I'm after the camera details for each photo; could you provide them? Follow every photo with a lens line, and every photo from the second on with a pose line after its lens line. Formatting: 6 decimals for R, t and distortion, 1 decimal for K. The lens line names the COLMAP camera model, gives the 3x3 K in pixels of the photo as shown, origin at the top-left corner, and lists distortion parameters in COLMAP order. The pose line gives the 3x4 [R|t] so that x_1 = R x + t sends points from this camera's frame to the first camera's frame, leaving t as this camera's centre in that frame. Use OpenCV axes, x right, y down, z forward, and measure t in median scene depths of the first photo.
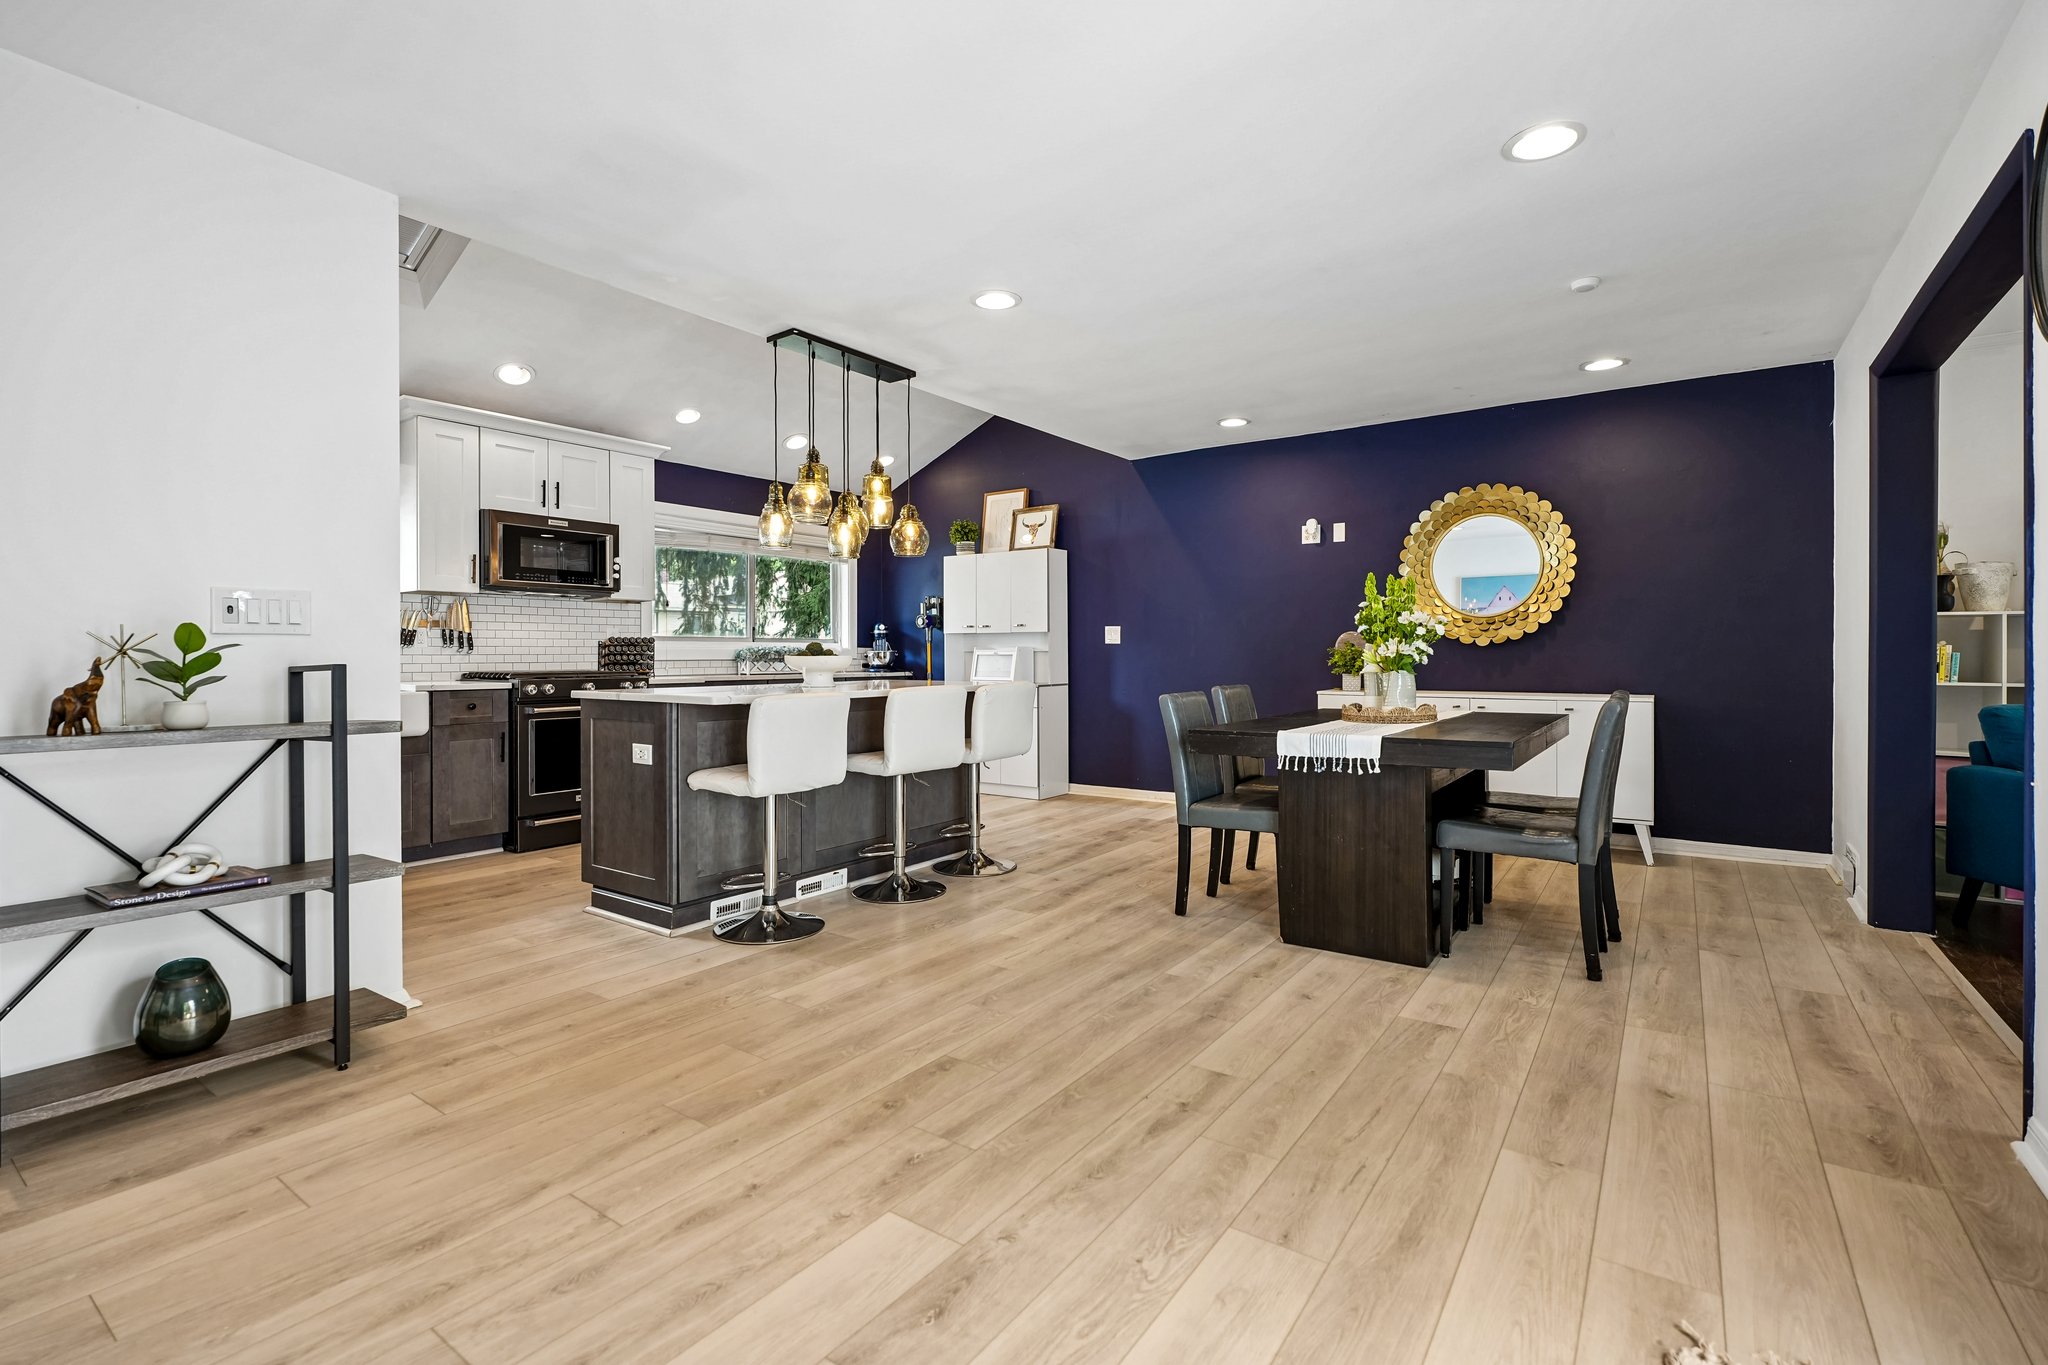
lens RADIAL K [[933.6, 0, 1030.3], [0, 933.6, 672.8], [0, 0, 1]] dist [0.001182, 0.001071]
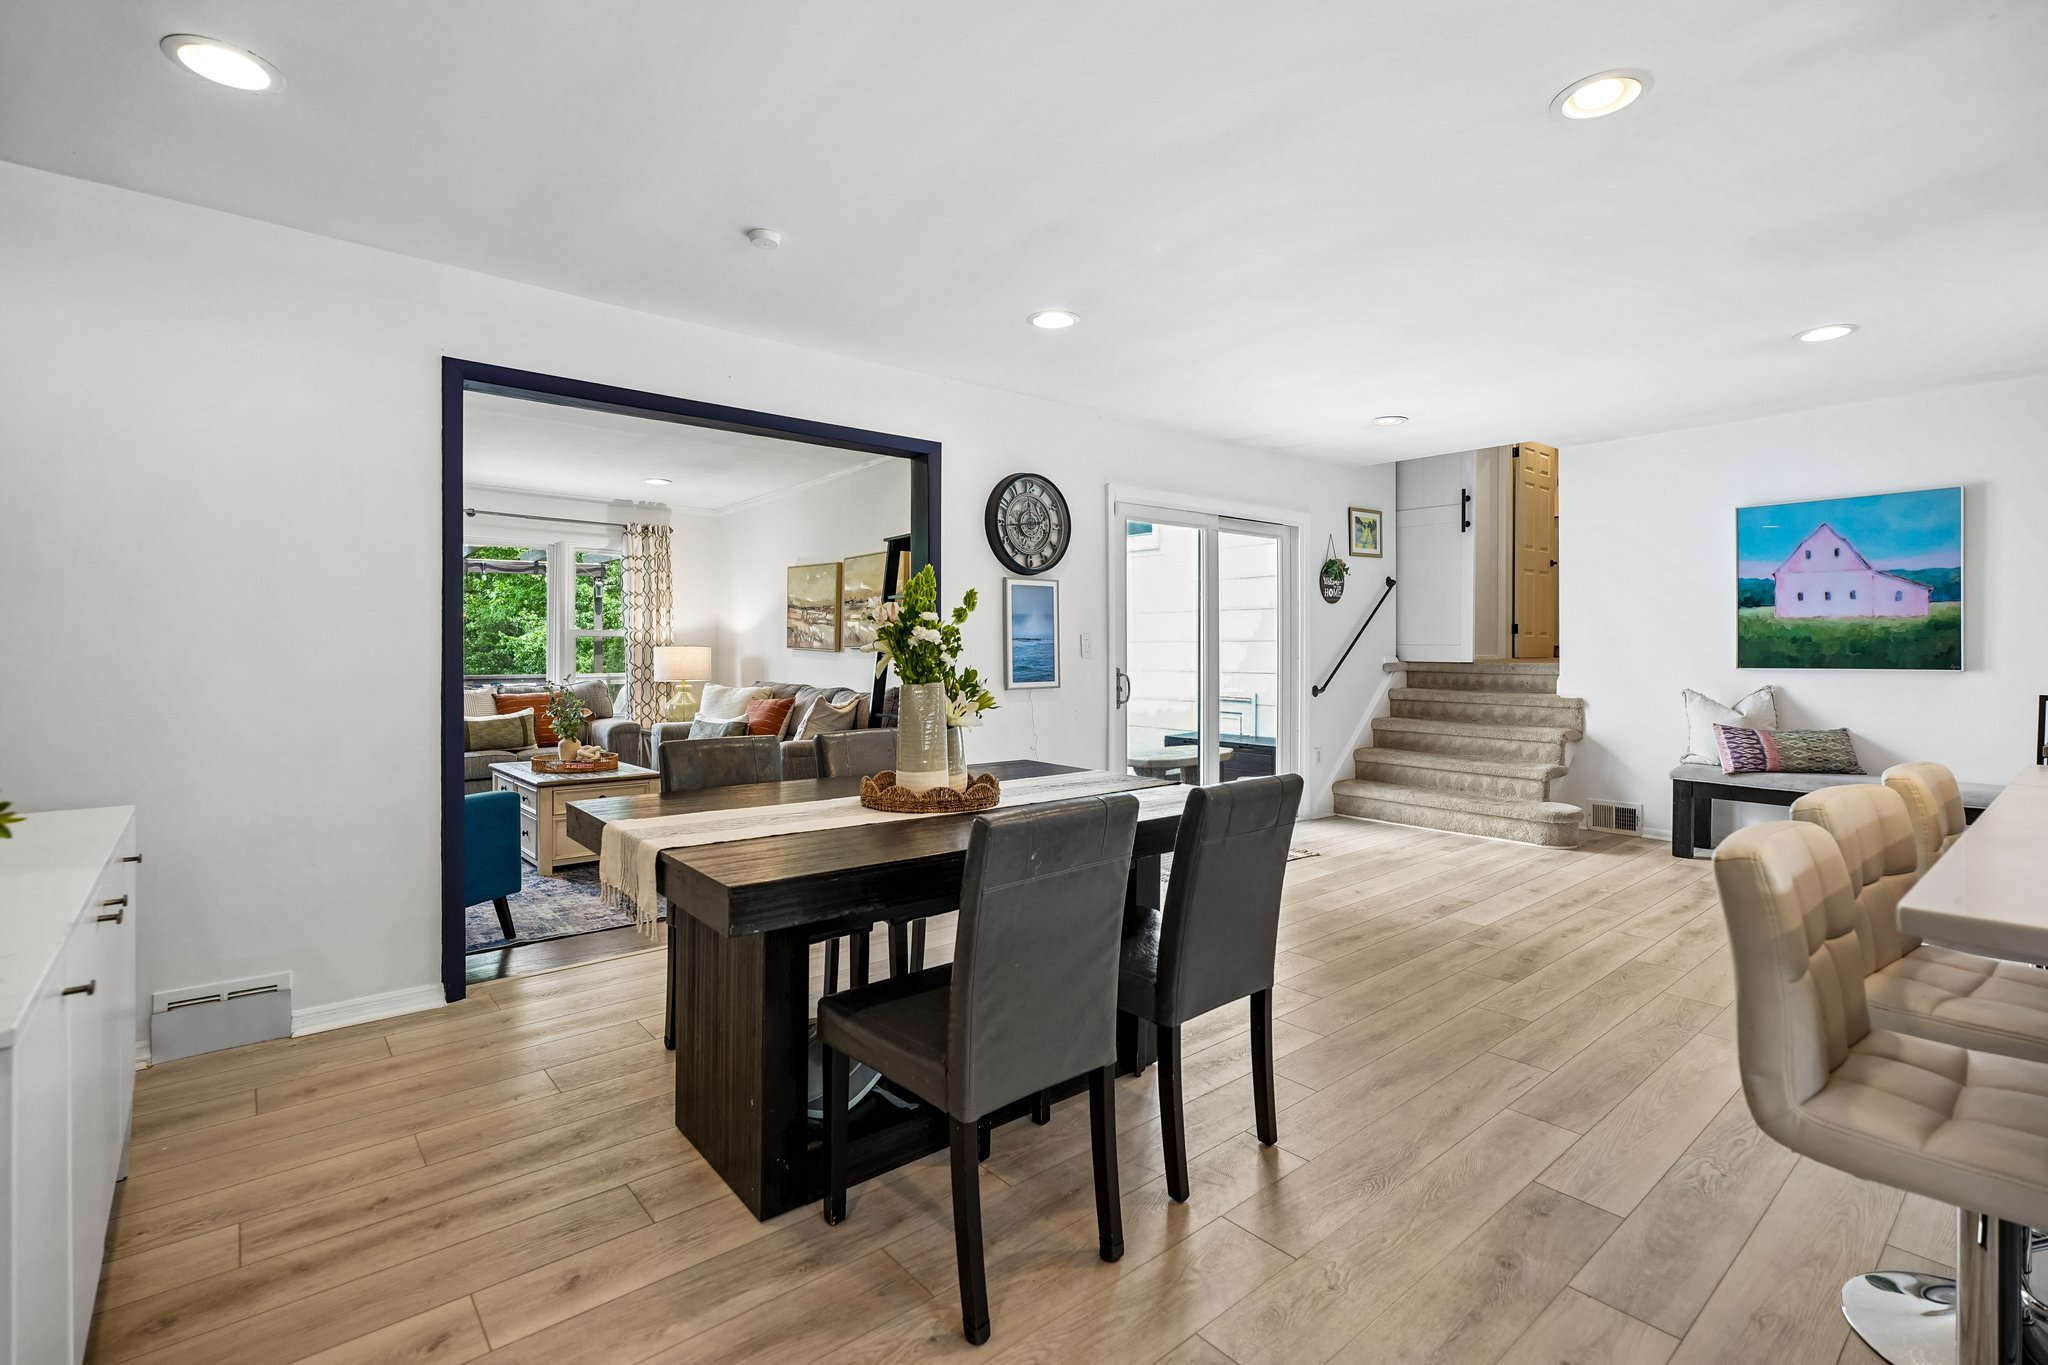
lens RADIAL K [[937.9, 0, 1023.9], [0, 937.9, 648.8], [0, 0, 1]] dist [0.000484, 0.000128]
pose [[-0.965675, 0.003805, 0.259725, 0.115941], [0.008977, 0.999784, 0.018730, -0.050075], [-0.259598, 0.020419, -0.965501, 1.203143]]
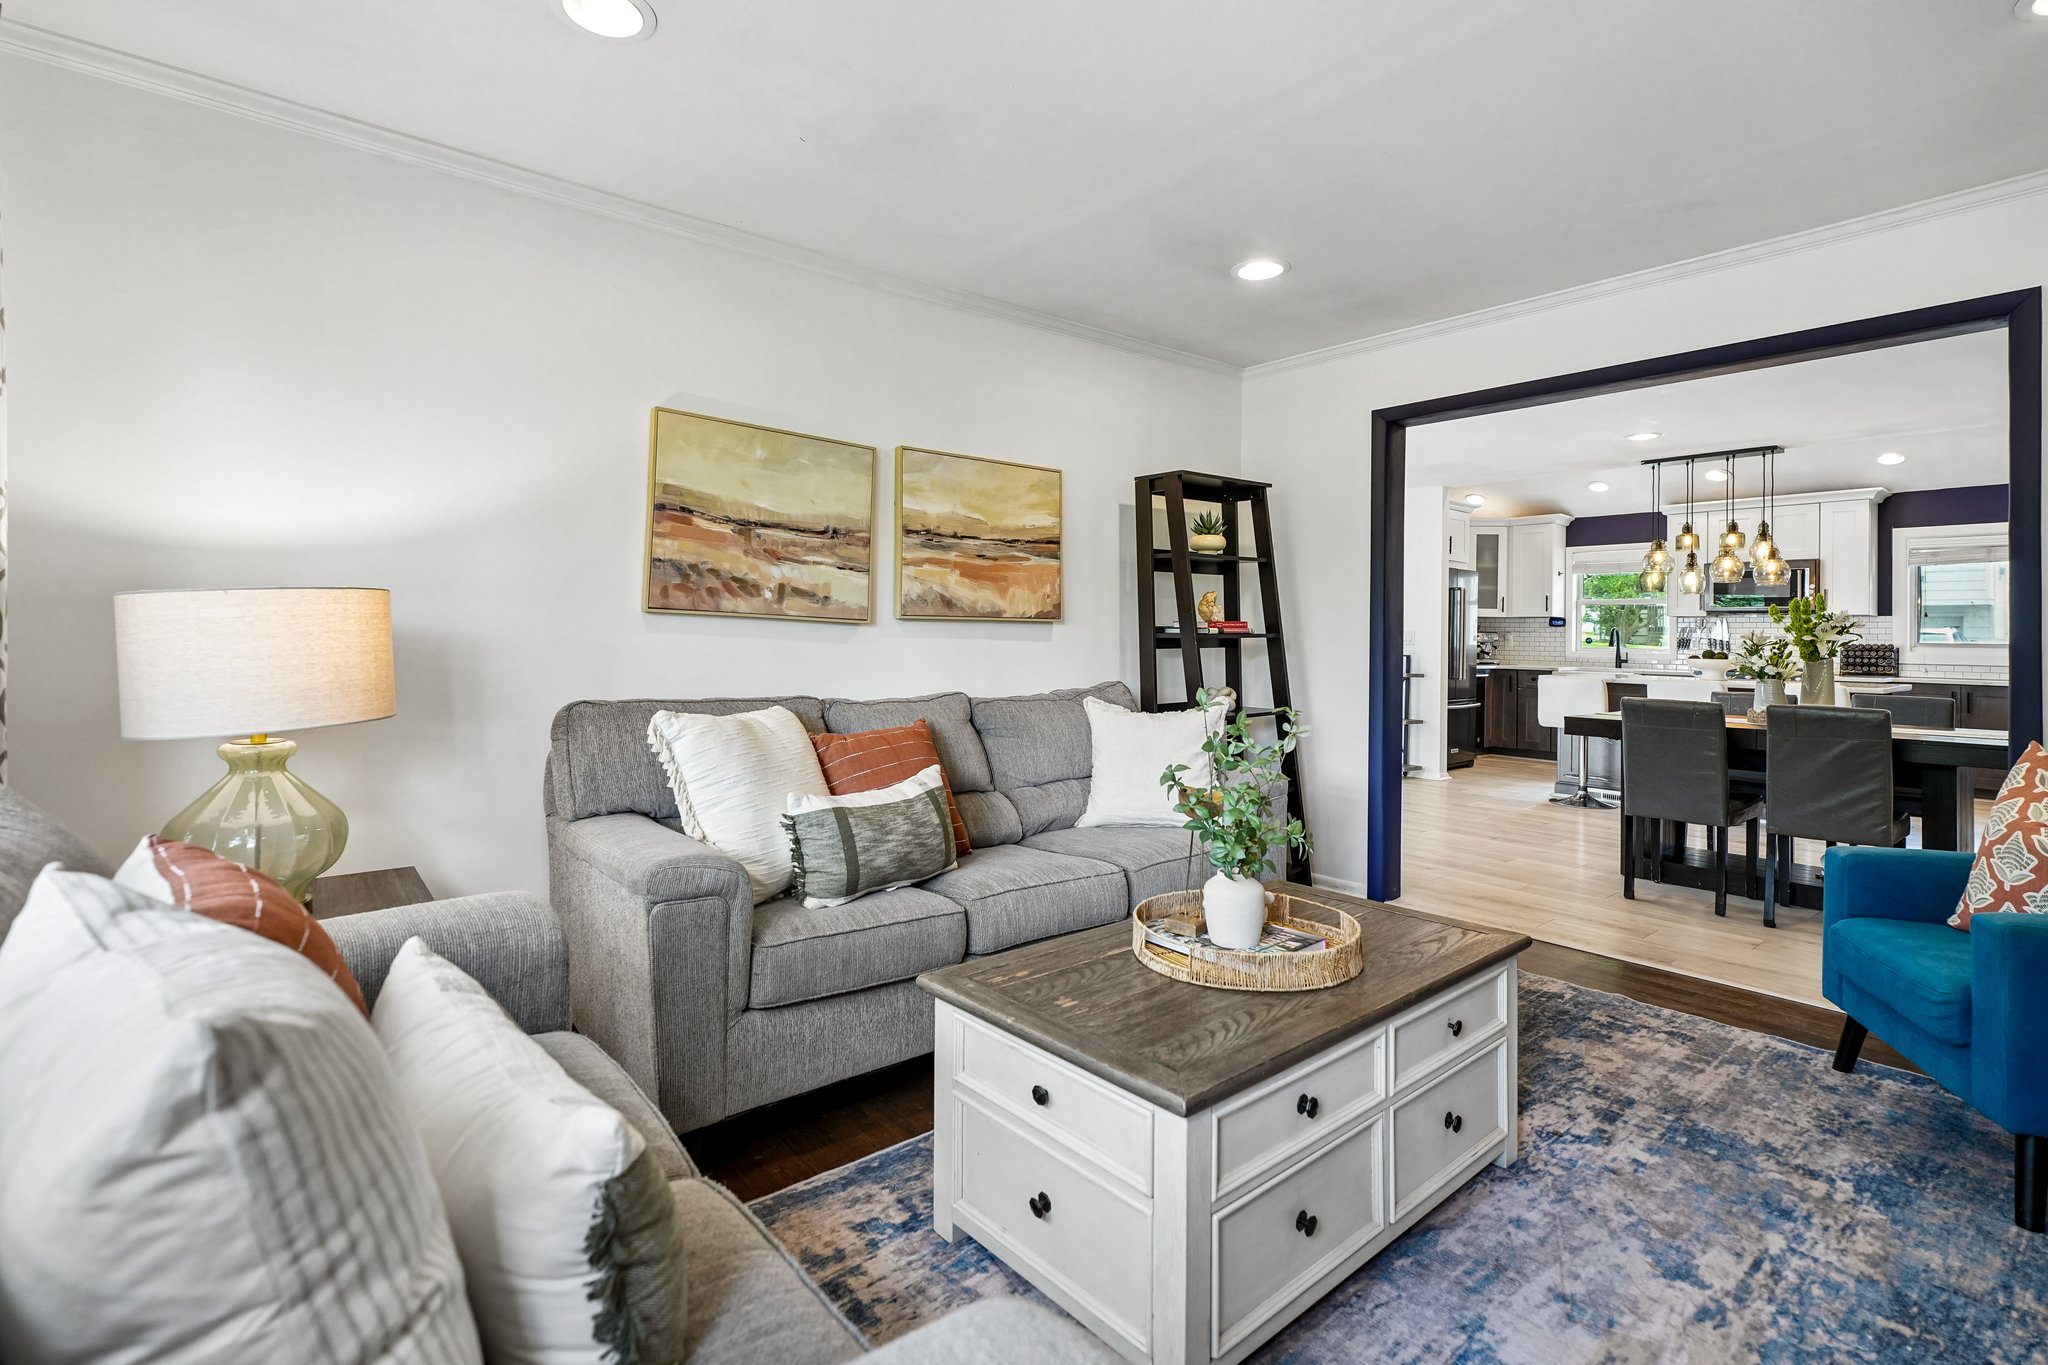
lens RADIAL K [[971.9, 0, 1005.3], [0, 971.9, 631.8], [0, 0, 1]] dist [0.000041, 0.000131]
pose [[-0.256256, -0.005182, -0.966595, 1.328754], [-0.033723, 0.999425, 0.003583, -0.024760], [0.966020, 0.033515, -0.256284, 0.274794]]
